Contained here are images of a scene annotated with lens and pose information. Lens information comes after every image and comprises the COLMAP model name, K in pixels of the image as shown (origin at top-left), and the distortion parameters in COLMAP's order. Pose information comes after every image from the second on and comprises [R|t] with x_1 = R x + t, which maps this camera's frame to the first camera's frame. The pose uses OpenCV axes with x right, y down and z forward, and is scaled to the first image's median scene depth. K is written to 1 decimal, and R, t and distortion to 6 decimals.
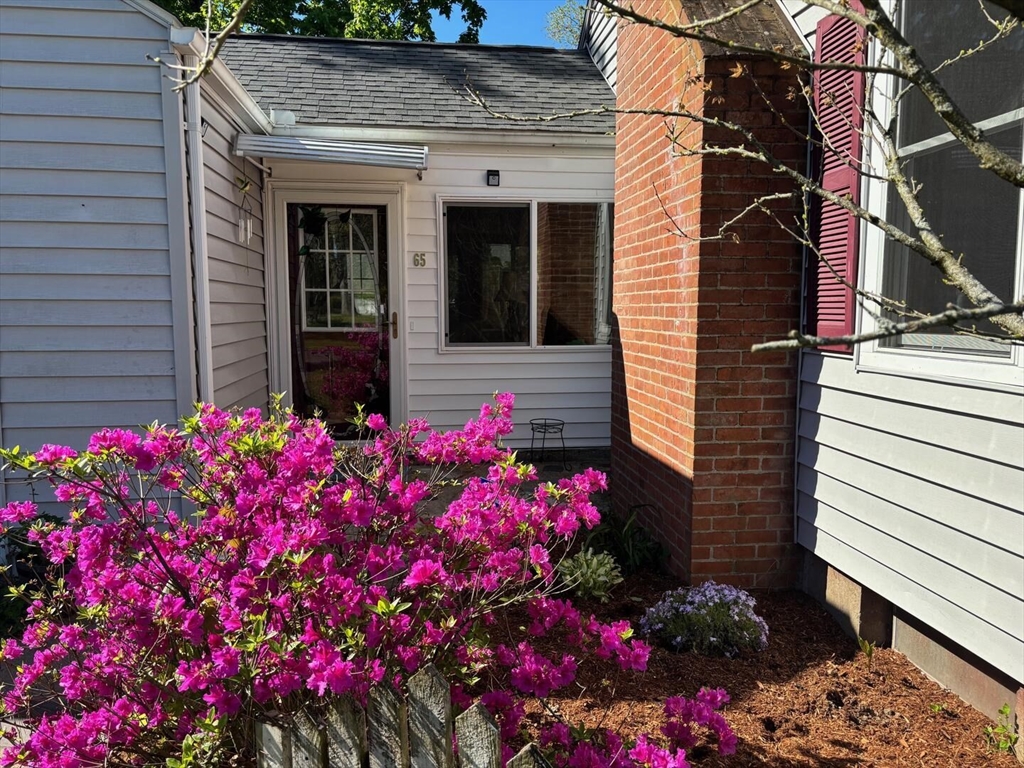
lens RADIAL K [[768.7, 0, 515.4], [0, 768.7, 393.5], [0, 0, 1]] dist [0.050511, -0.053566]
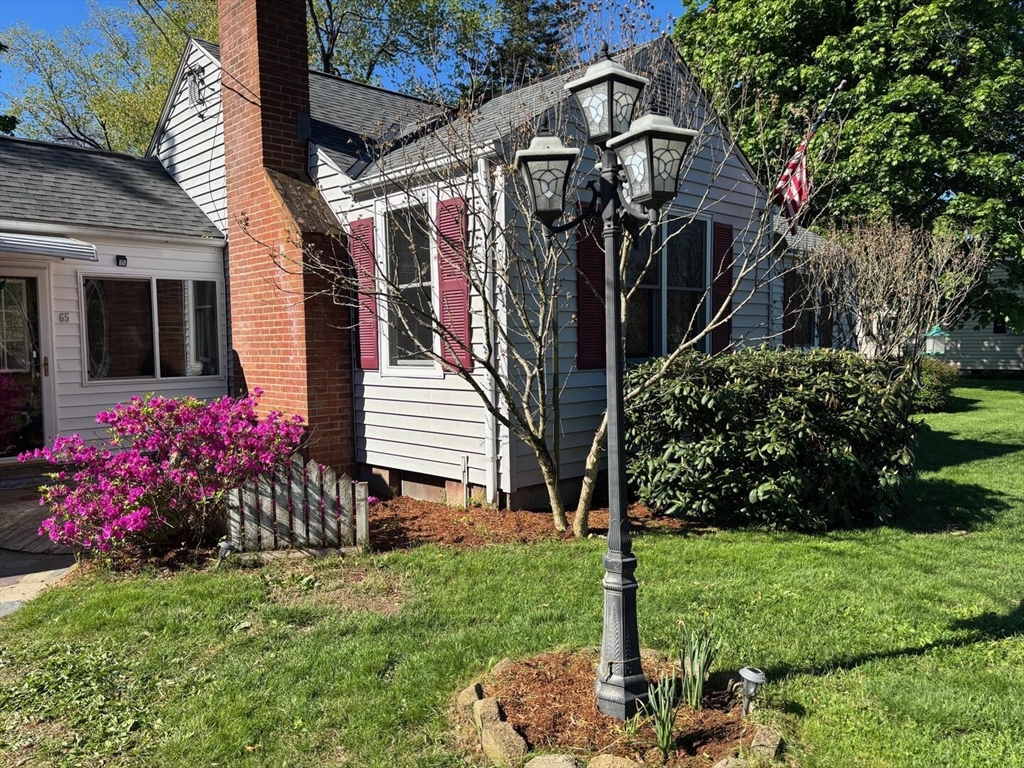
lens RADIAL K [[768.7, 0, 514.4], [0, 768.7, 385.4], [0, 0, 1]] dist [0.050511, -0.053566]
pose [[0.797177, -0.044325, 0.602116, -0.406985], [0.080738, 0.996170, -0.033561, 0.068863], [-0.598322, 0.075368, 0.797703, -0.698140]]
